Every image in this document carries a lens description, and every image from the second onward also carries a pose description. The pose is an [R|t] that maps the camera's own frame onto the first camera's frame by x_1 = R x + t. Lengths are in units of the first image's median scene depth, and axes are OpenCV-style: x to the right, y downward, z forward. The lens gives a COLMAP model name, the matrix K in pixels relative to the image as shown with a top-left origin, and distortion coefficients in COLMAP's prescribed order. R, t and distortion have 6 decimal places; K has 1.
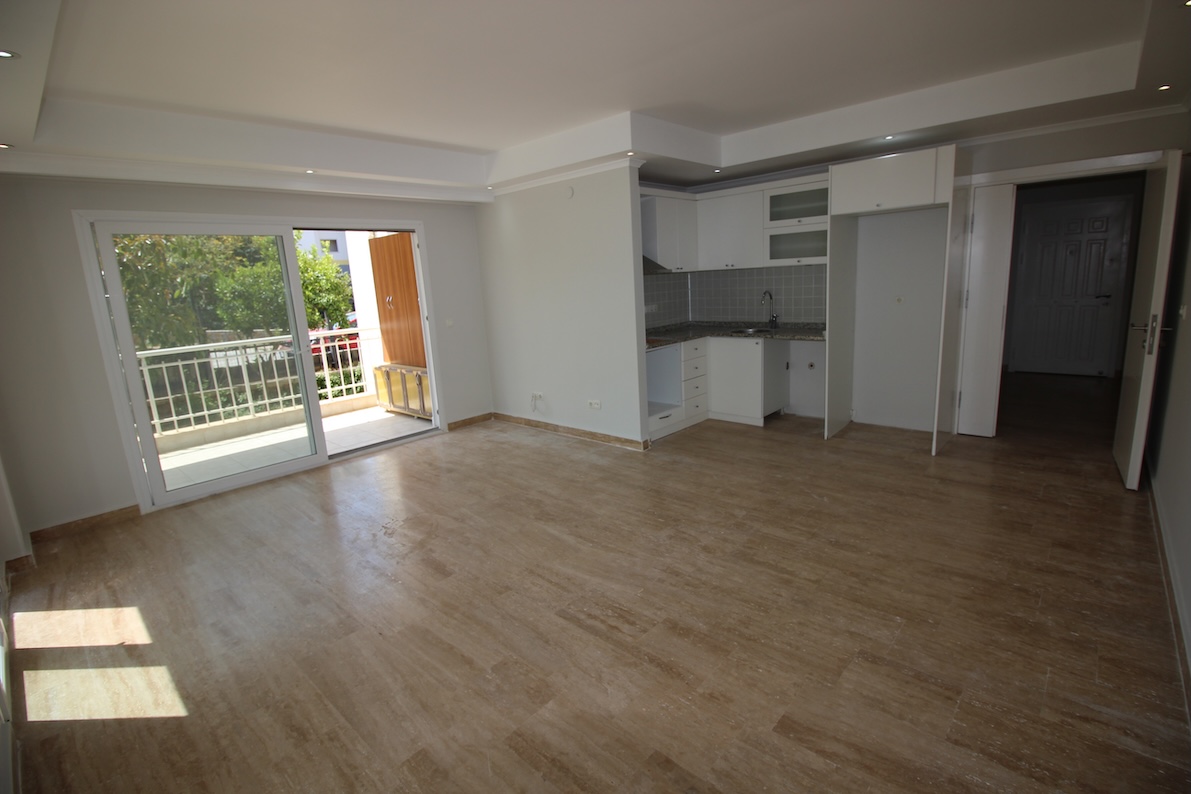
lens RADIAL K [[552.7, 0, 598.7], [0, 552.7, 388.9], [0, 0, 1]] dist [-0.010049, -0.005181]
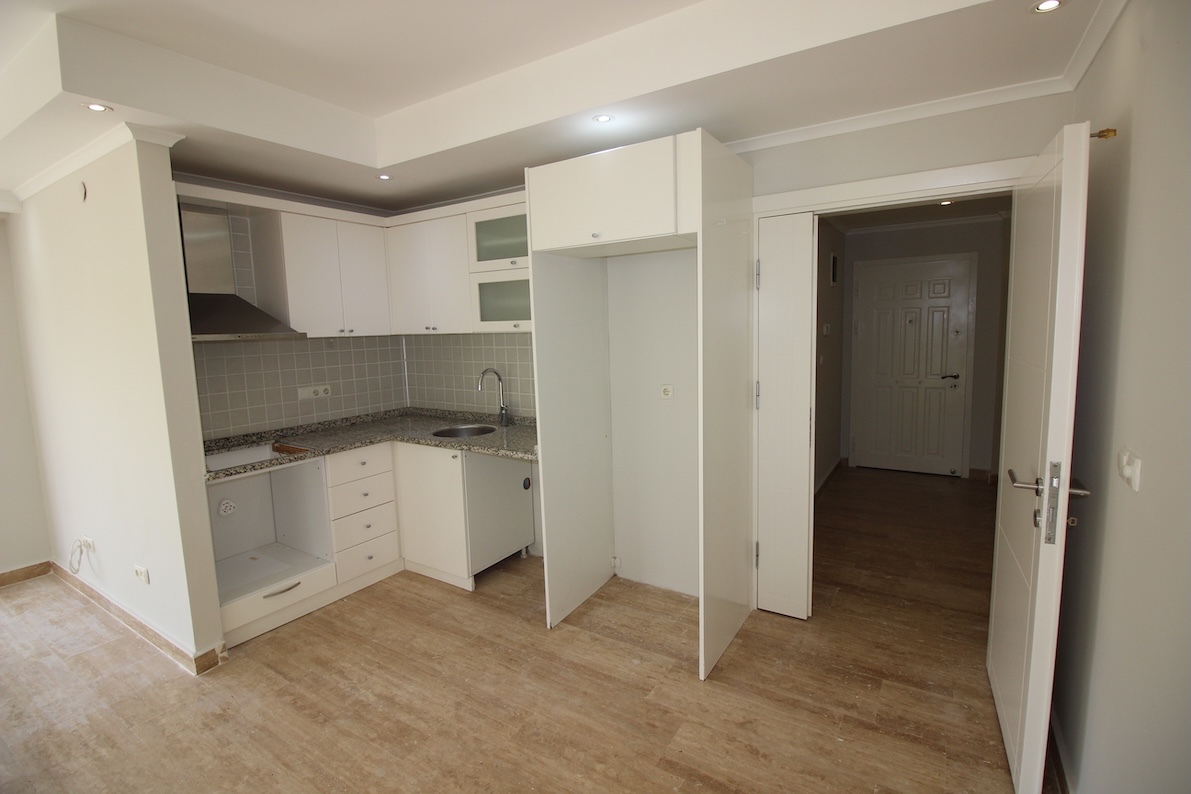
lens RADIAL K [[552.7, 0, 603.7], [0, 552.7, 385.5], [0, 0, 1]] dist [-0.010049, -0.005181]
pose [[0.983178, 0.010108, 0.182371, 0.402792], [0.007539, 0.995371, -0.095811, -0.121118], [-0.182496, 0.095574, 0.978550, 0.441578]]
